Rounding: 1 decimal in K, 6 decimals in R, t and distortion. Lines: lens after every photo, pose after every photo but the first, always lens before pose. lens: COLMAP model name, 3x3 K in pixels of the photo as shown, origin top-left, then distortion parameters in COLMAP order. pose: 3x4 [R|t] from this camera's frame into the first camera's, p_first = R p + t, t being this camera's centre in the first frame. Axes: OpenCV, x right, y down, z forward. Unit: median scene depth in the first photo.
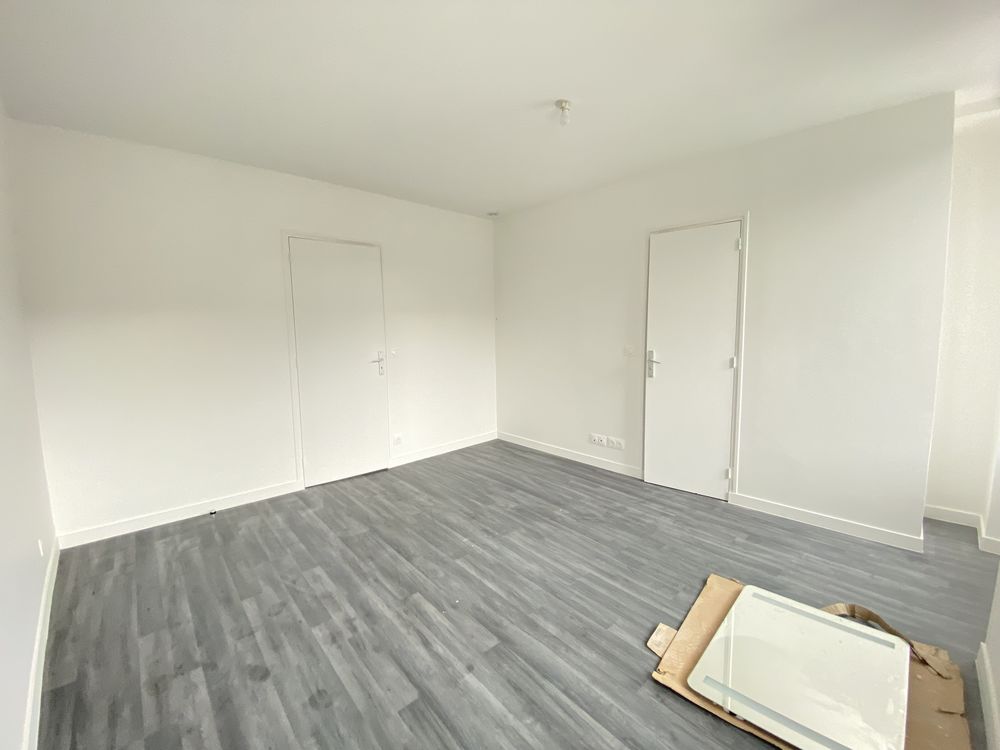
lens RADIAL K [[410.3, 0, 499.5], [0, 410.3, 371.0], [0, 0, 1]] dist [0.034038, -0.029892]
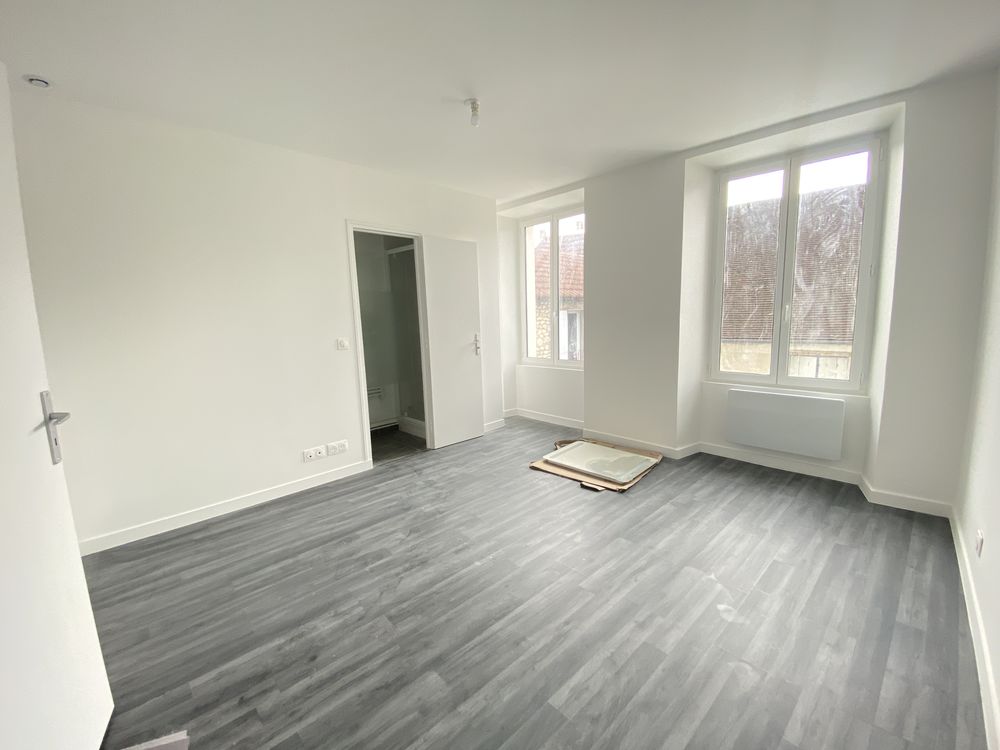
lens RADIAL K [[410.3, 0, 499.5], [0, 410.3, 371.0], [0, 0, 1]] dist [0.034038, -0.029892]
pose [[-0.016237, -0.128573, 0.991567, -0.732171], [0.145070, 0.980901, 0.129566, -0.067327], [-0.989288, 0.145950, 0.002725, 0.752927]]
